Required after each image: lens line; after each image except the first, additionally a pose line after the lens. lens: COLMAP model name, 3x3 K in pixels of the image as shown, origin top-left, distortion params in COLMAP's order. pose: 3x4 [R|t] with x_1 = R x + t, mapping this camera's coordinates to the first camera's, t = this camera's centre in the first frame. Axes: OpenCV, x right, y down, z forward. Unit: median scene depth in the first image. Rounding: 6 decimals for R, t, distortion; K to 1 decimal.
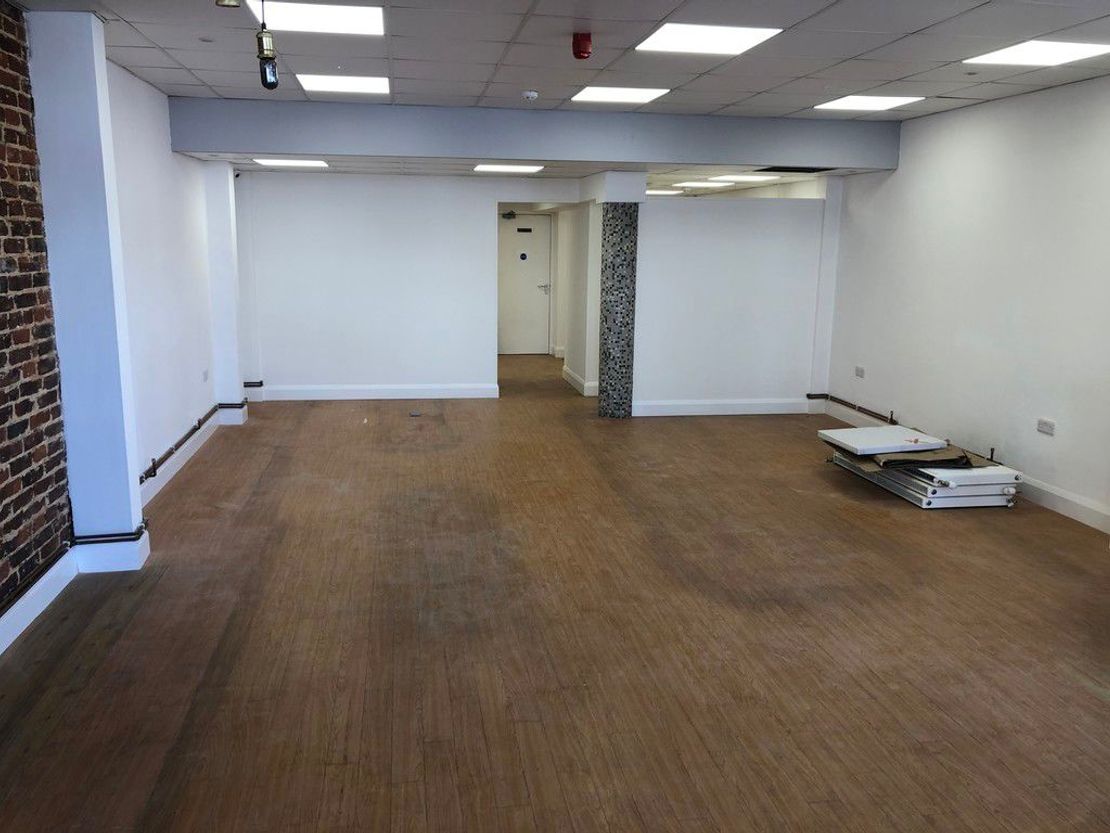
lens RADIAL K [[901.5, 0, 553.6], [0, 901.5, 393.0], [0, 0, 1]] dist [0.009768, -0.004197]
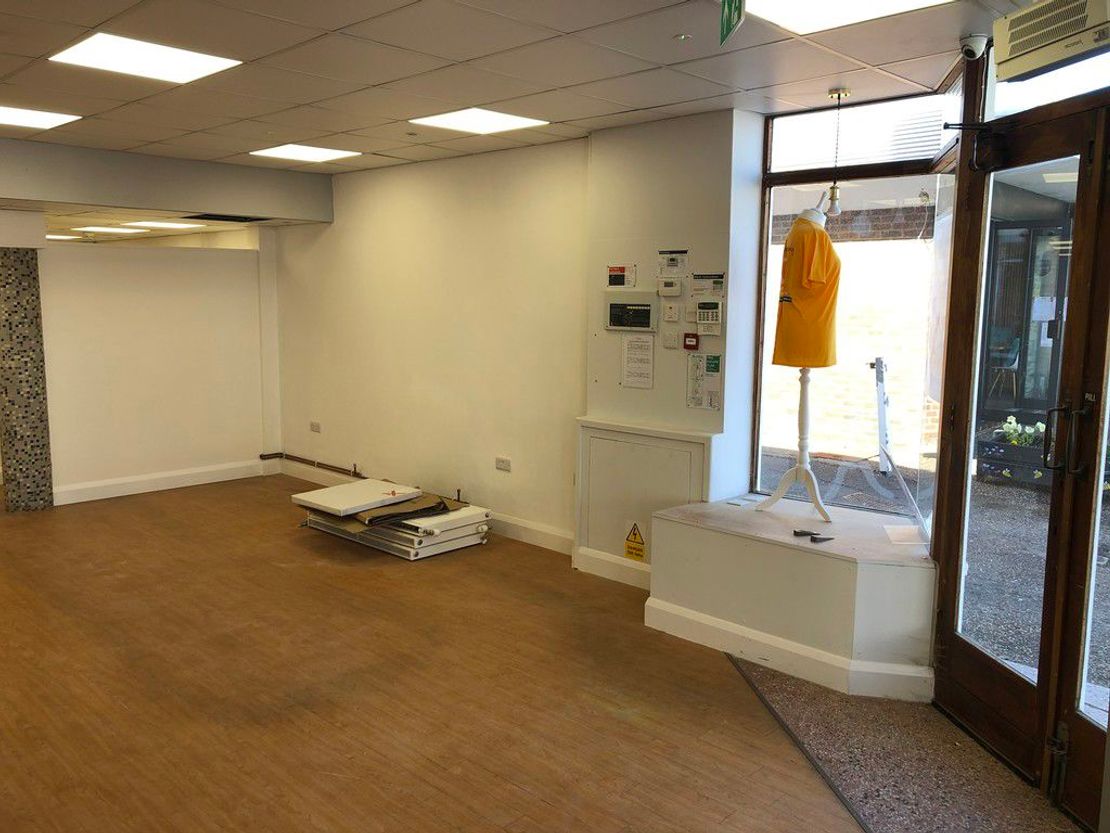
lens RADIAL K [[901.5, 0, 553.6], [0, 901.5, 393.0], [0, 0, 1]] dist [0.009768, -0.004197]
pose [[0.804887, -0.070298, 0.589249, -0.037560], [0.102309, 0.994529, -0.021102, -0.019061], [-0.584542, 0.077270, 0.807676, 0.091903]]
